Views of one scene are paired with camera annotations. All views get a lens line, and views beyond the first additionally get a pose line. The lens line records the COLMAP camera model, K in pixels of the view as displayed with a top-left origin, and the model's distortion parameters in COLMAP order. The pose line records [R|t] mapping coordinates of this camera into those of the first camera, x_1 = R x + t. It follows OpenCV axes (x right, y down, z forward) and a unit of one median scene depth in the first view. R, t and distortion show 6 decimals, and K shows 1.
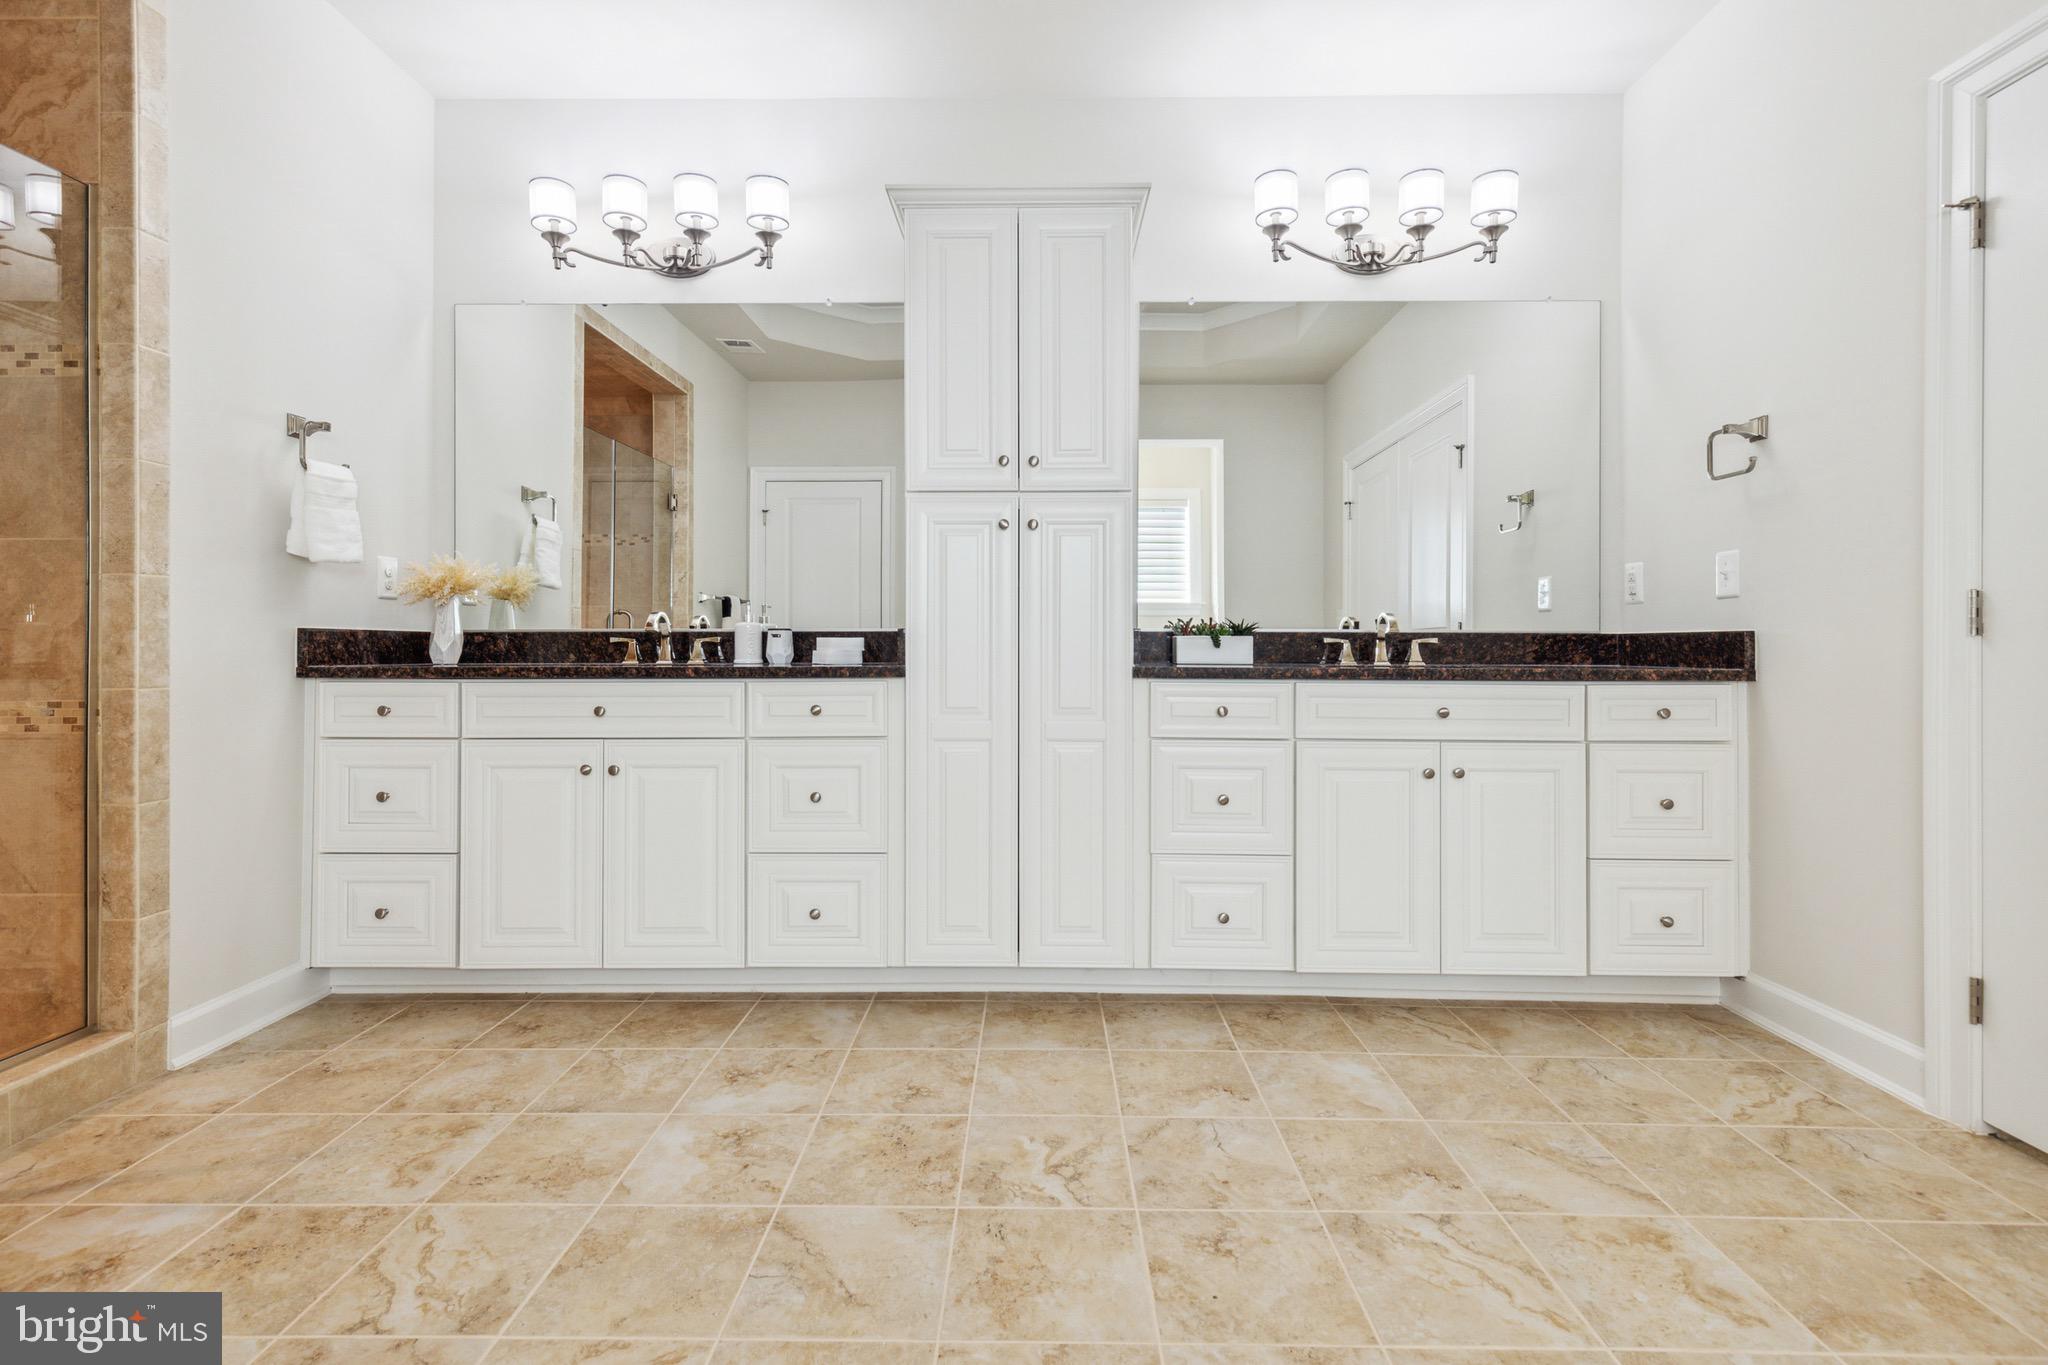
lens RADIAL K [[948.7, 0, 1025.5], [0, 948.7, 650.2], [0, 0, 1]] dist [0.008353, 0.000460]
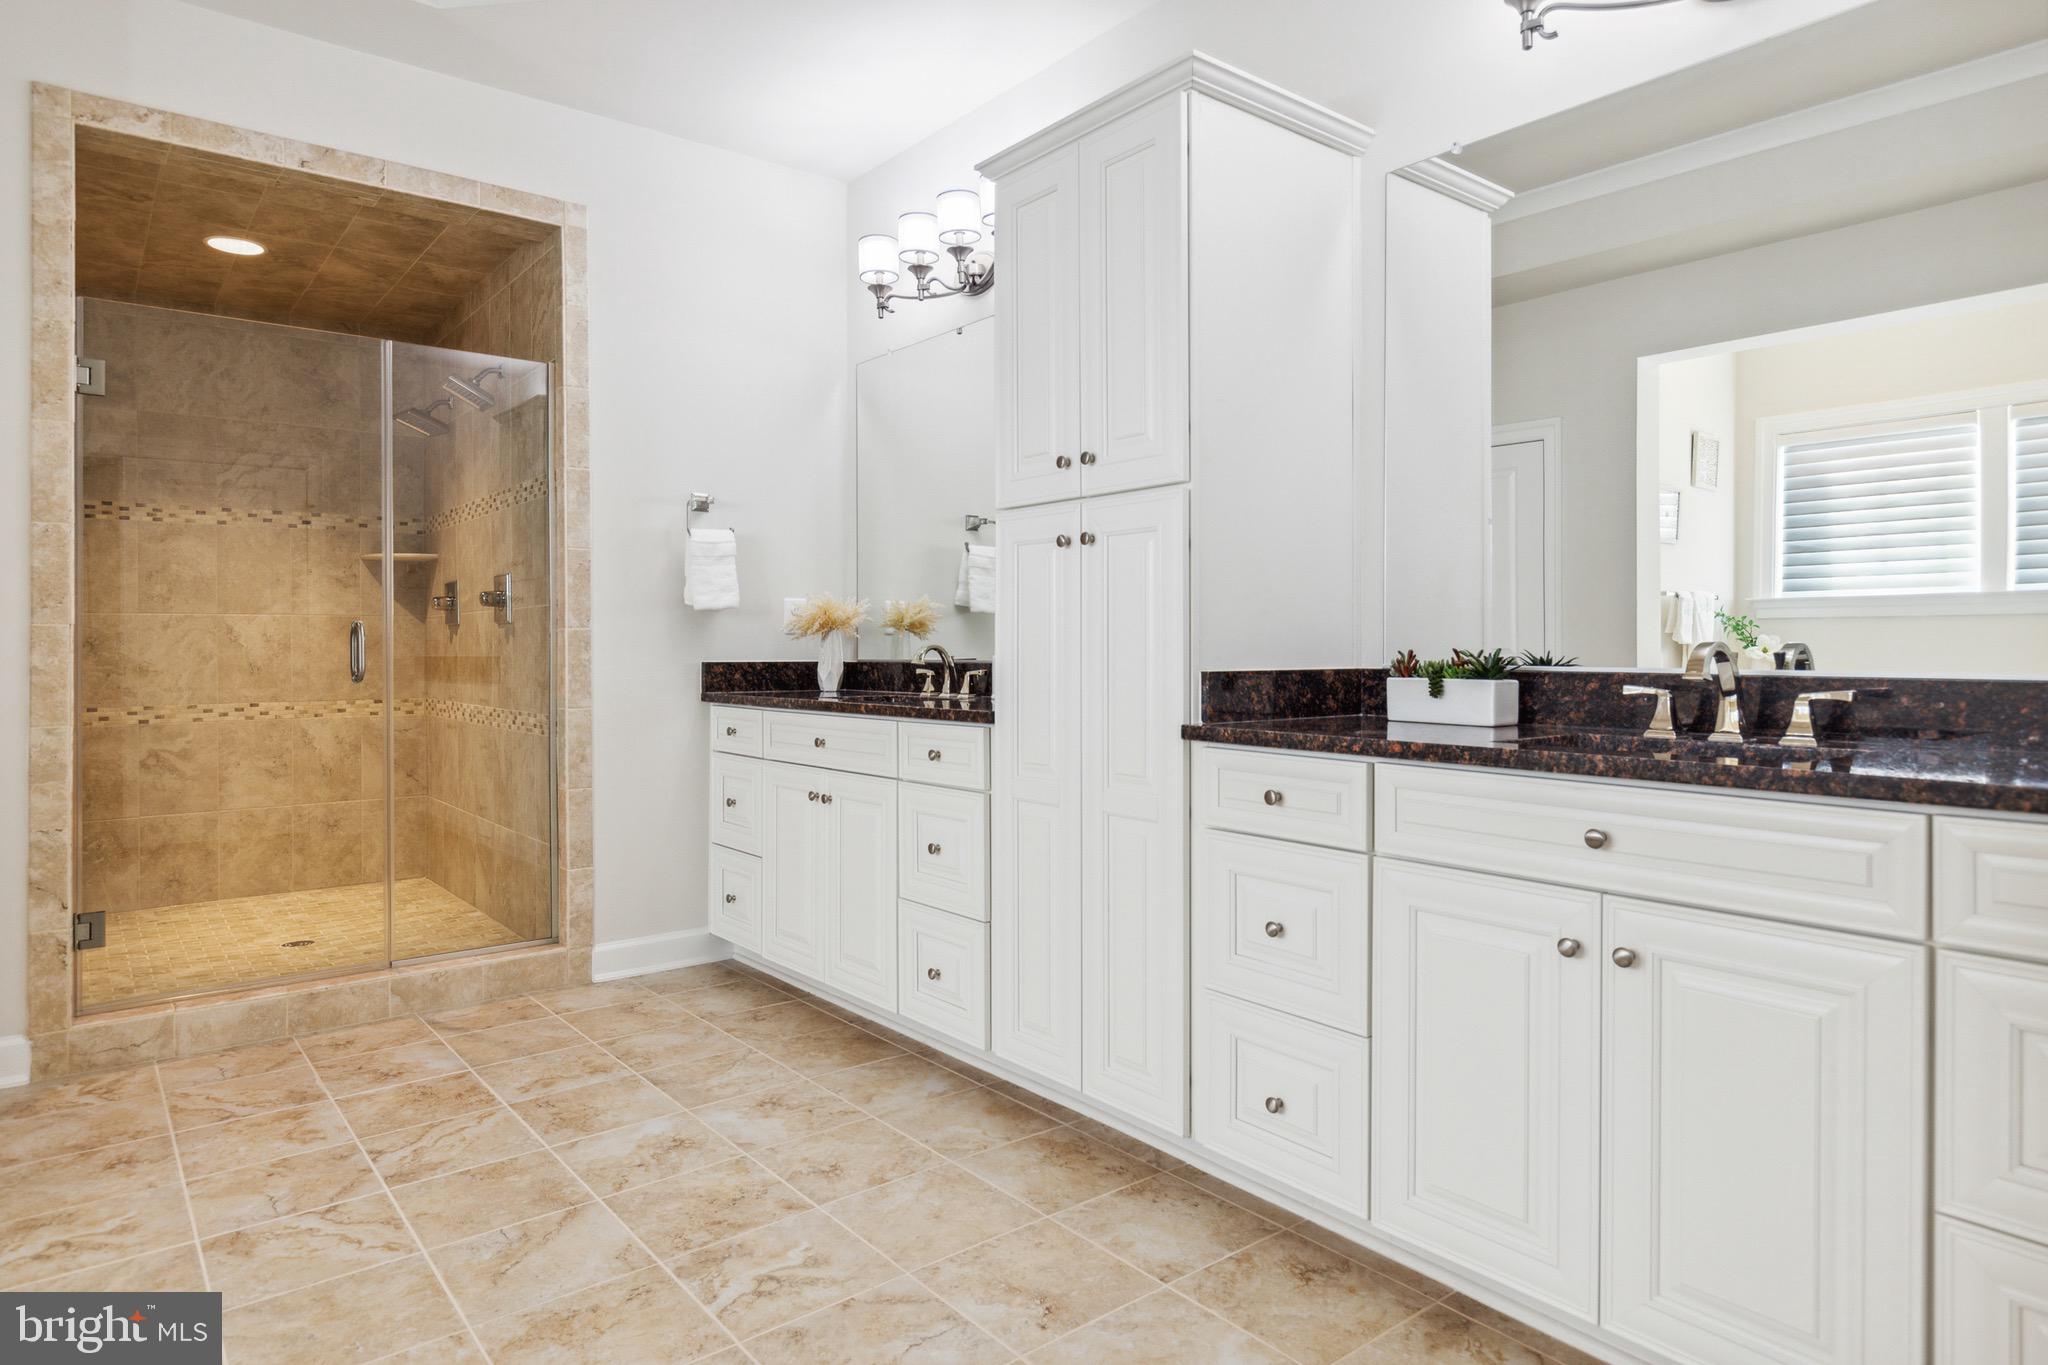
lens RADIAL K [[1208.3, 0, 1022.3], [0, 1208.3, 661.1], [0, 0, 1]] dist [0.006184, -0.000218]
pose [[0.633232, 0.006646, -0.773934, 0.828169], [-0.000855, 0.999969, 0.007887, -0.041738], [0.773962, -0.004333, 0.633218, 0.353371]]
